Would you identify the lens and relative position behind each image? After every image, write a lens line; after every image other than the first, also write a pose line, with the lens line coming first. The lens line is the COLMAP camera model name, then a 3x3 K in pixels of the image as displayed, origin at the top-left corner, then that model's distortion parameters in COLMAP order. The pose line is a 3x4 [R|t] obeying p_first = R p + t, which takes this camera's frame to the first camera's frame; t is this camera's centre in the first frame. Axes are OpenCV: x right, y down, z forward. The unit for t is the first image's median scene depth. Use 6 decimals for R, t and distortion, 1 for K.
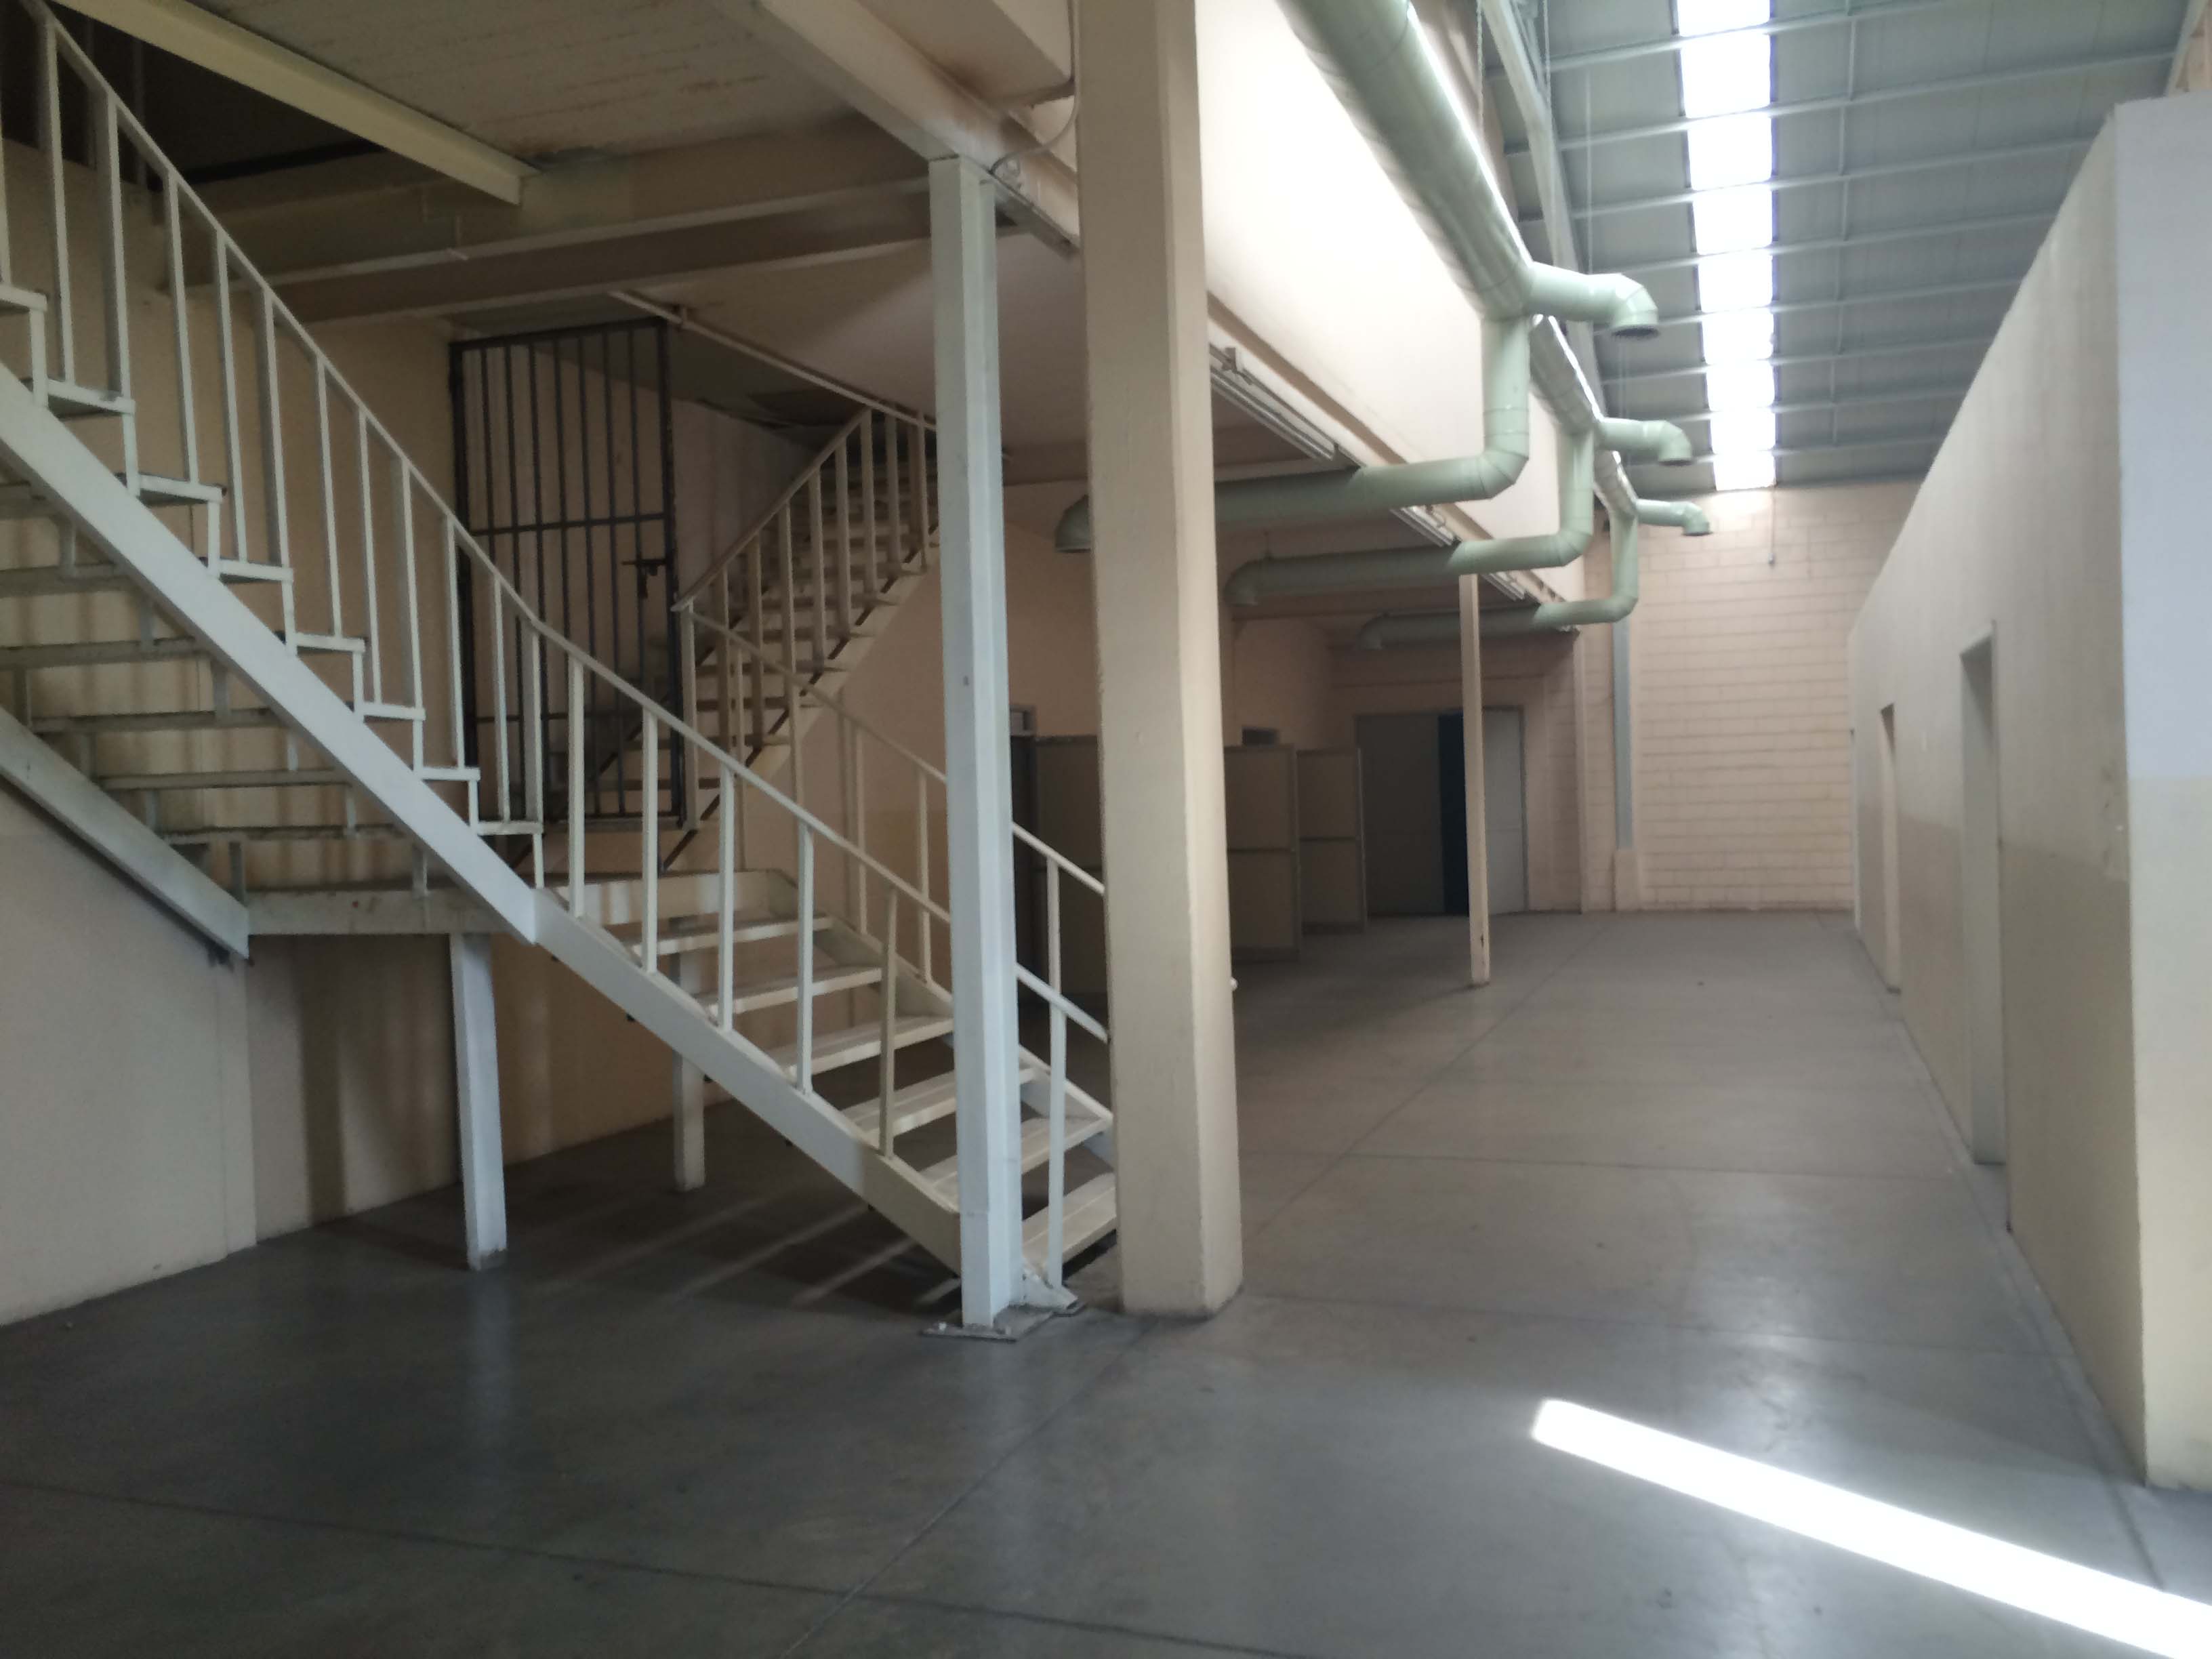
lens RADIAL K [[1910.1, 0, 1106.0], [0, 1910.1, 829.5], [0, 0, 1]] dist [0.105340, -0.110085]
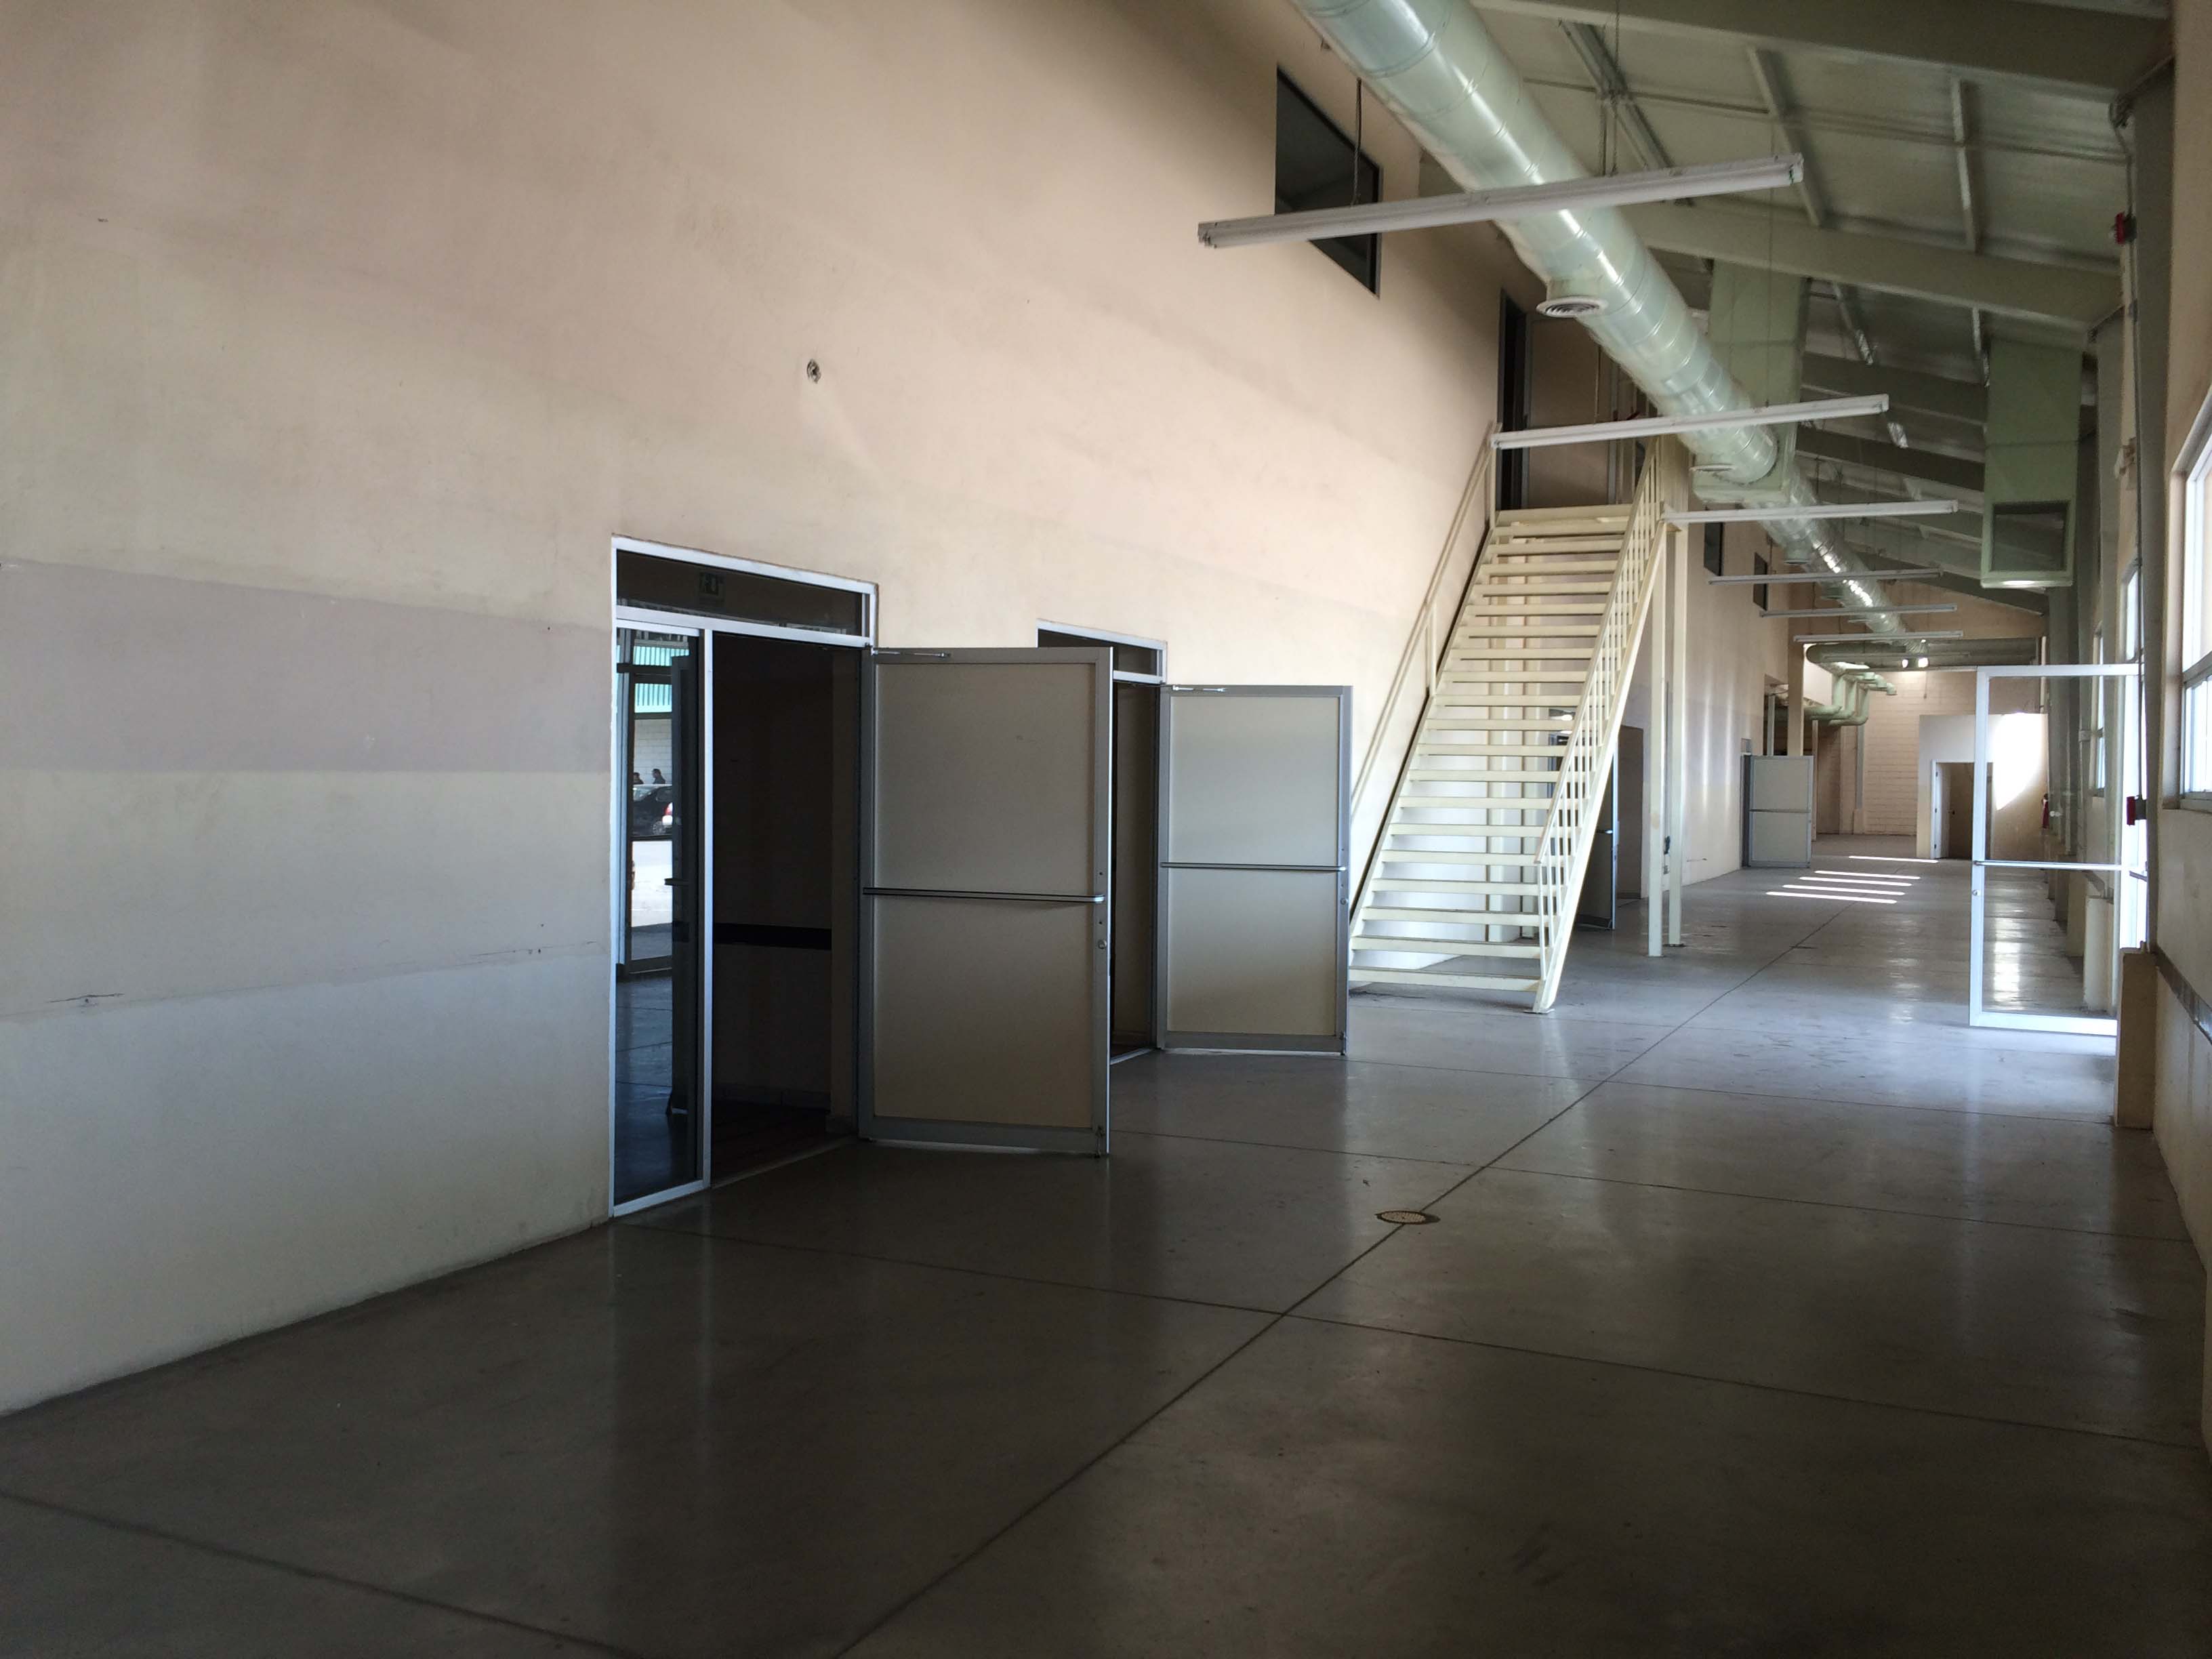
lens RADIAL K [[1910.1, 0, 1106.0], [0, 1910.1, 829.5], [0, 0, 1]] dist [0.105340, -0.110085]
pose [[0.993248, 0.046170, -0.106423, -0.423818], [-0.045437, 0.998924, 0.009308, 0.057437], [0.106739, -0.004410, 0.994277, -1.573229]]
